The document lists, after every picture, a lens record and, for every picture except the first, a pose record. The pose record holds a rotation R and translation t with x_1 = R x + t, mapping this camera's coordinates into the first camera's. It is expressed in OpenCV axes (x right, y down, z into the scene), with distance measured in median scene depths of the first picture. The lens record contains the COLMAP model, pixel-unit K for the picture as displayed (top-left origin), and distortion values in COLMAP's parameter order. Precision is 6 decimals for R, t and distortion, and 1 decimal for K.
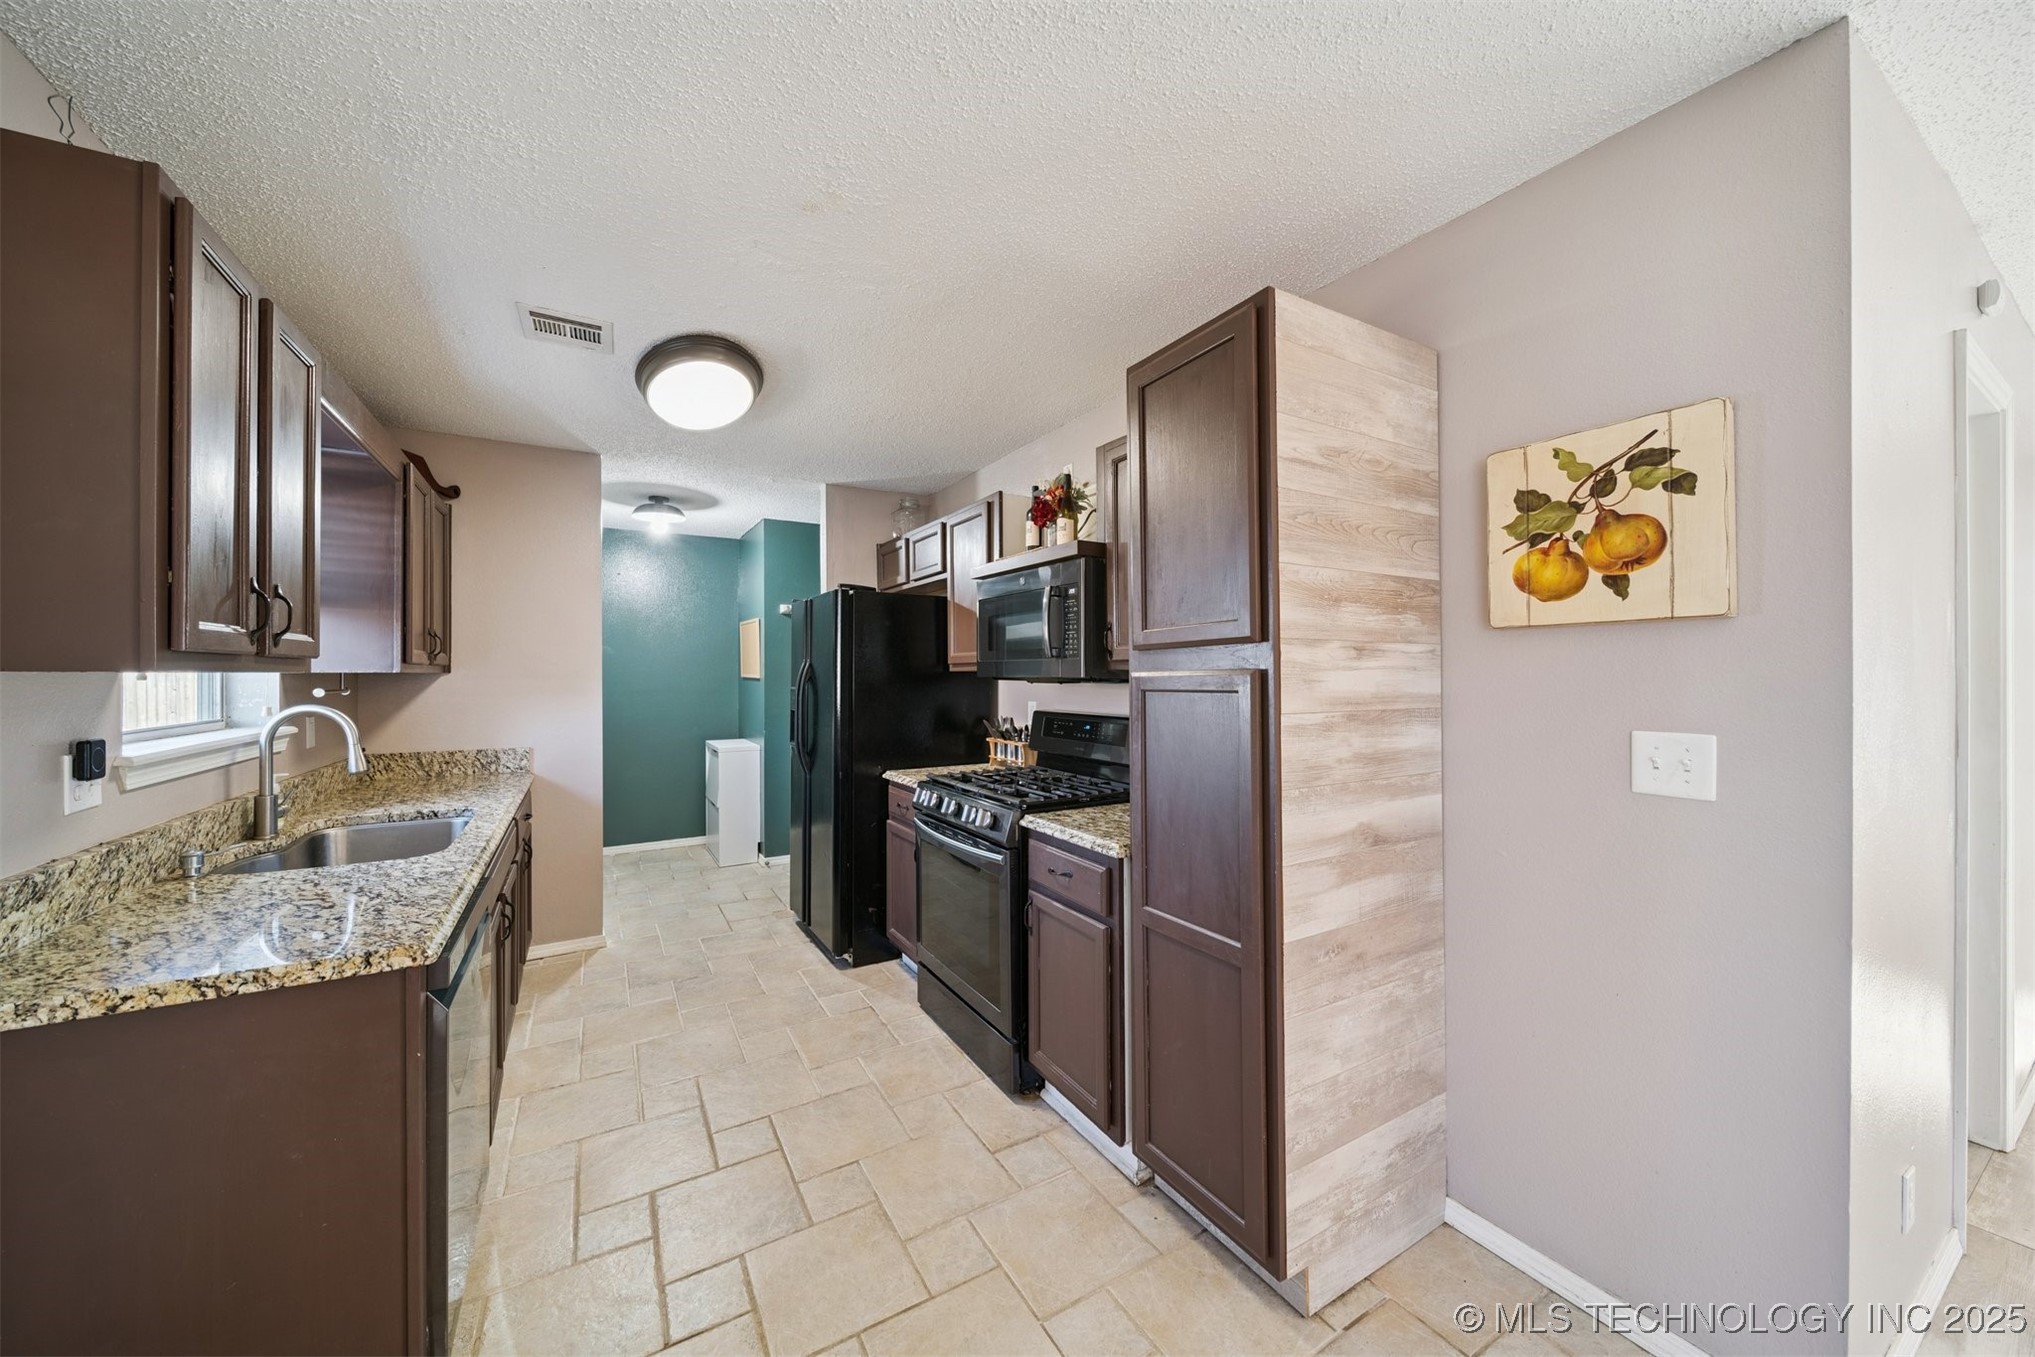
lens RADIAL K [[711.4, 0, 1008.7], [0, 711.4, 669.7], [0, 0, 1]] dist [0.000327, -0.001663]
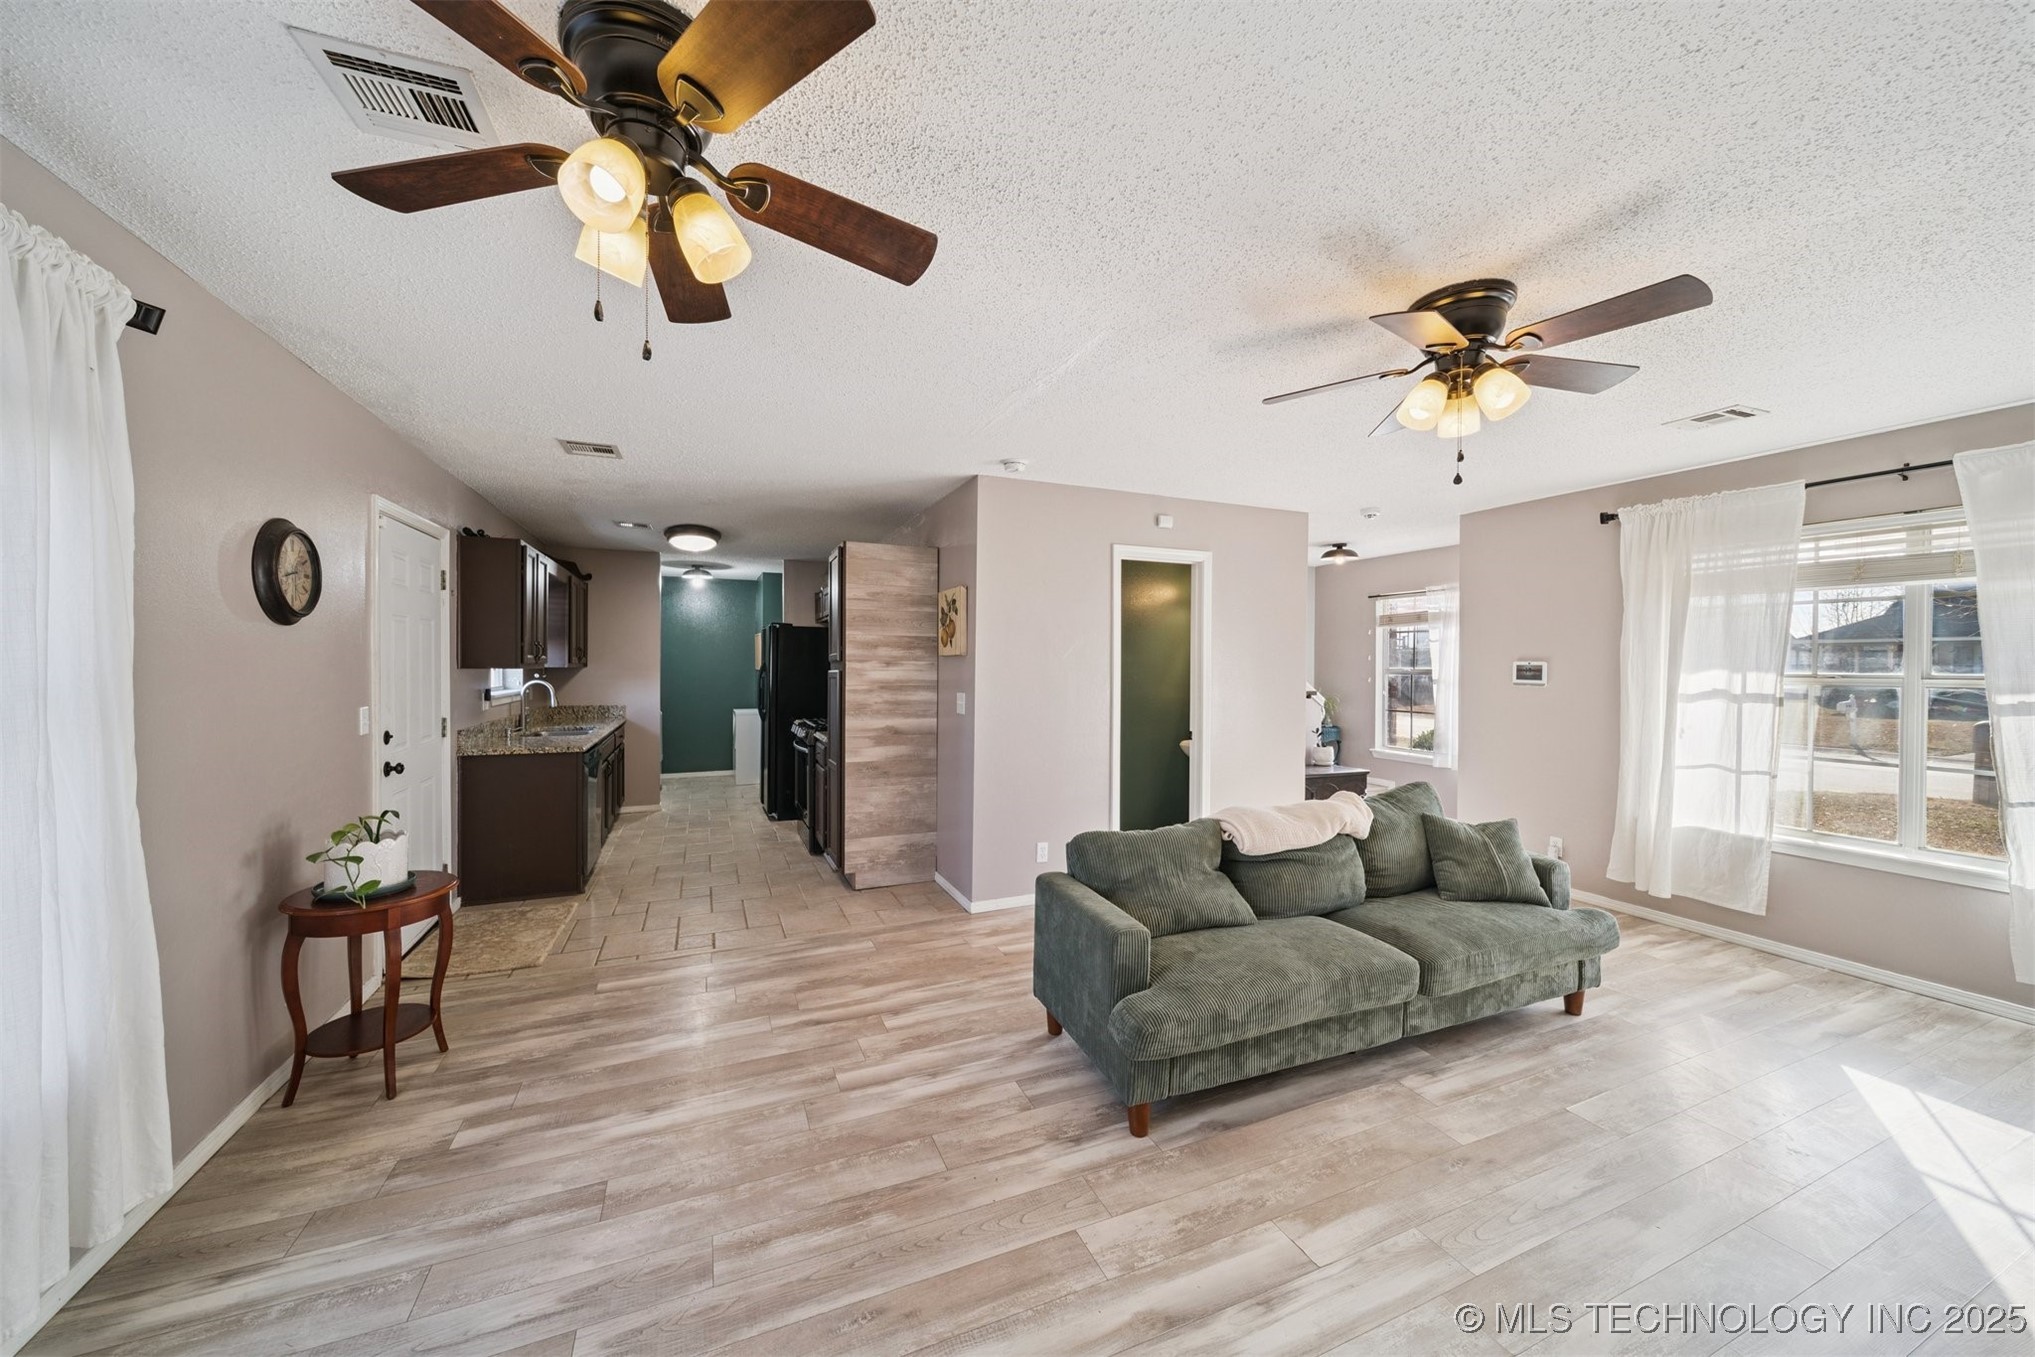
lens RADIAL K [[727.7, 0, 1008.7], [0, 727.7, 665.8], [0, 0, 1]] dist [-0.001059, -0.000143]
pose [[0.991154, 0.007116, -0.132528, 1.066795], [-0.005995, 0.999943, 0.008852, -0.037509], [0.132584, -0.007979, 0.991140, -1.404460]]
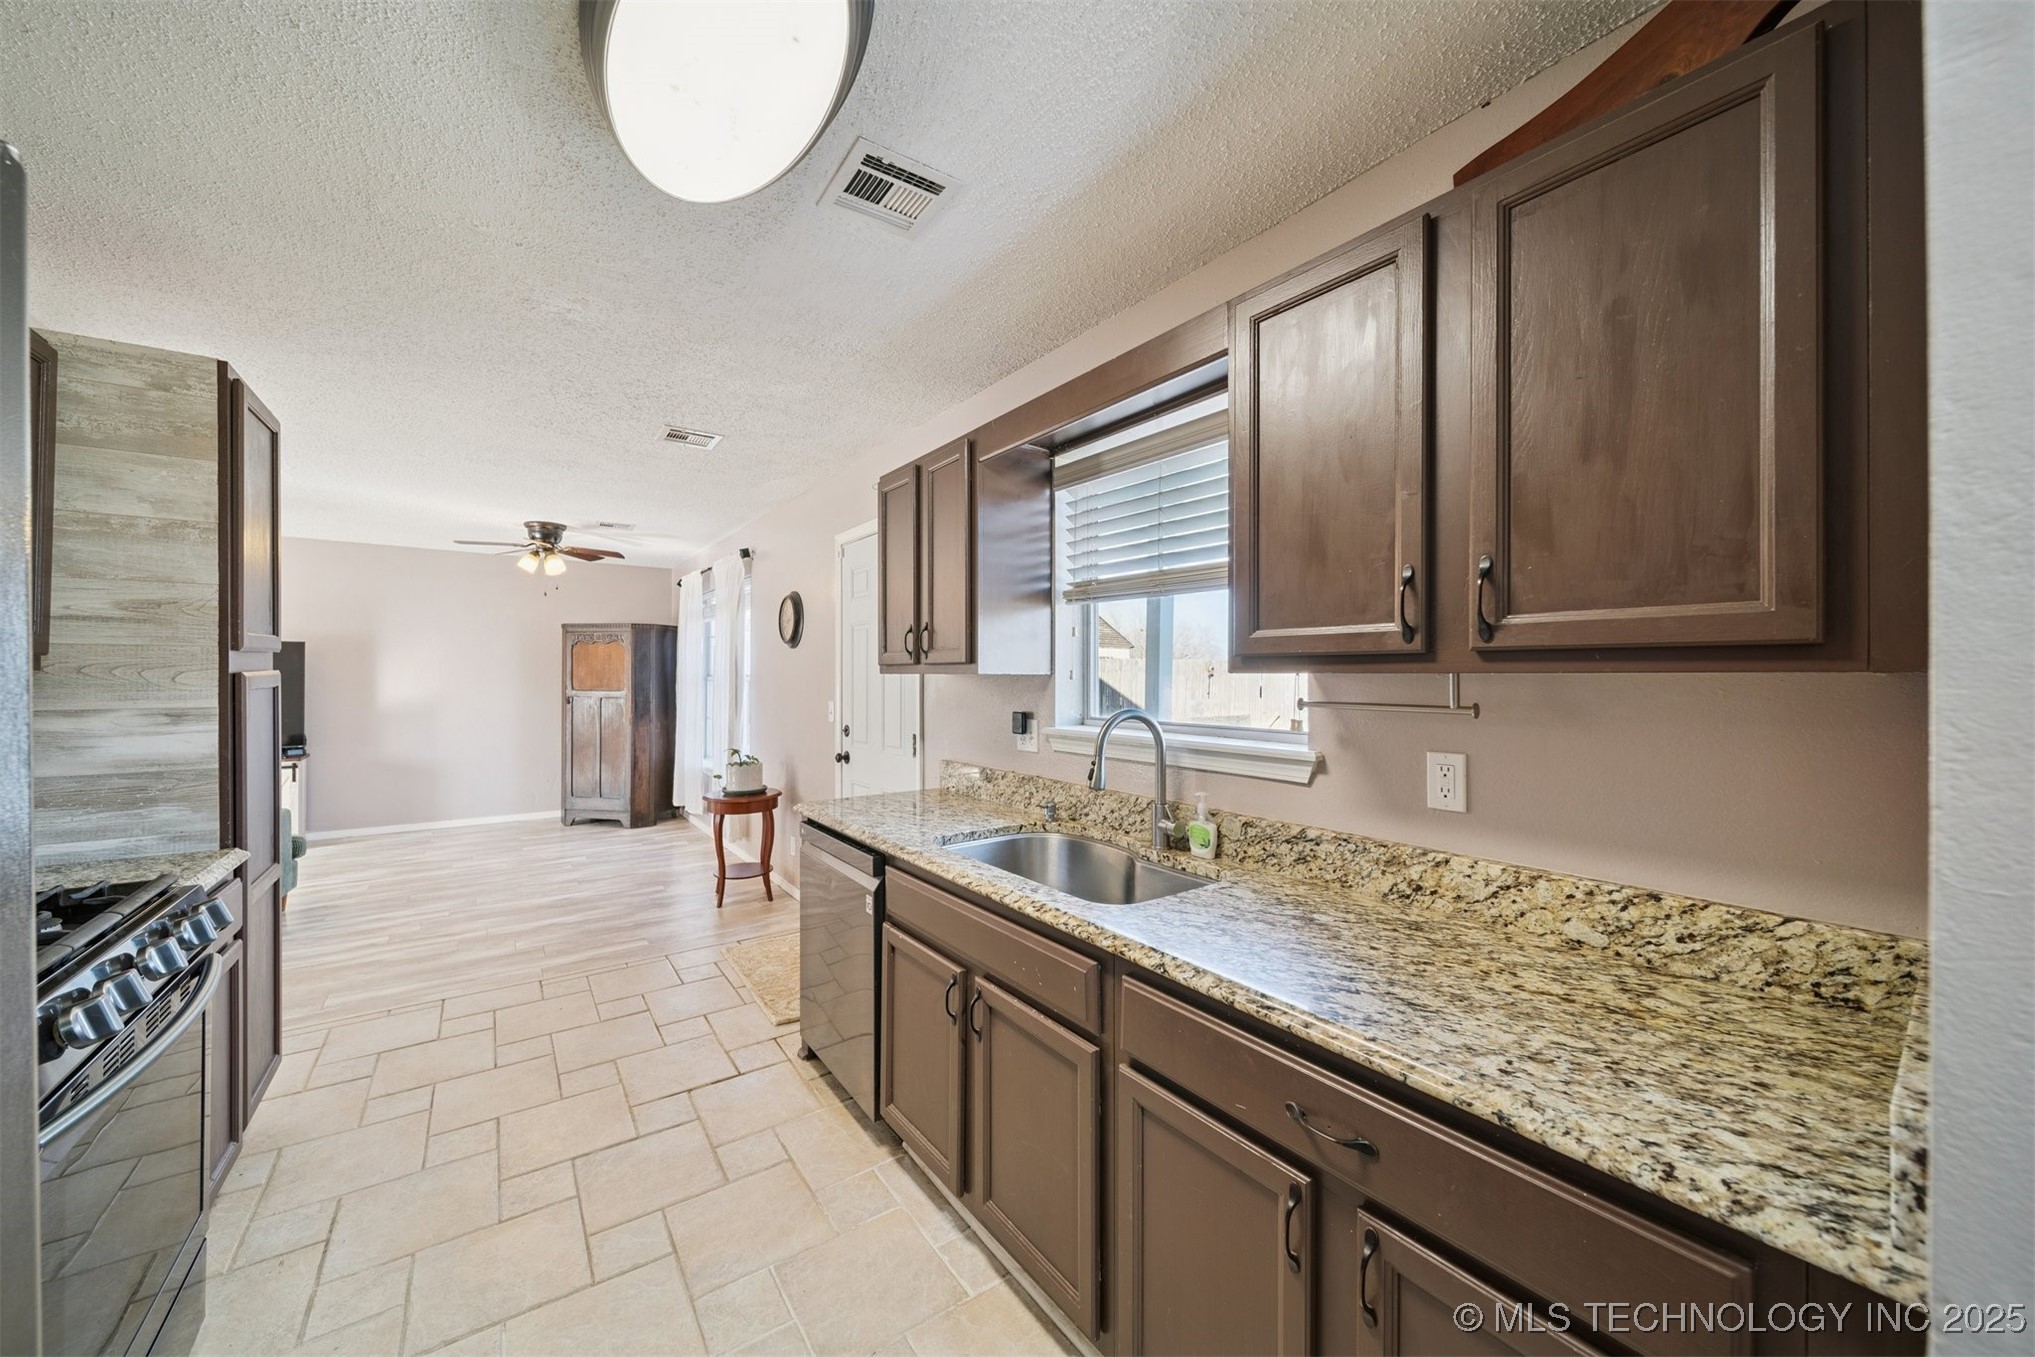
lens RADIAL K [[711.8, 0, 989.9], [0, 711.8, 676.3], [0, 0, 1]] dist [-0.000818, -0.000063]
pose [[-0.996521, 0.000346, -0.083338, -0.749386], [0.000740, 0.999989, -0.004688, 0.012101], [0.083335, -0.004733, -0.996510, 1.929652]]
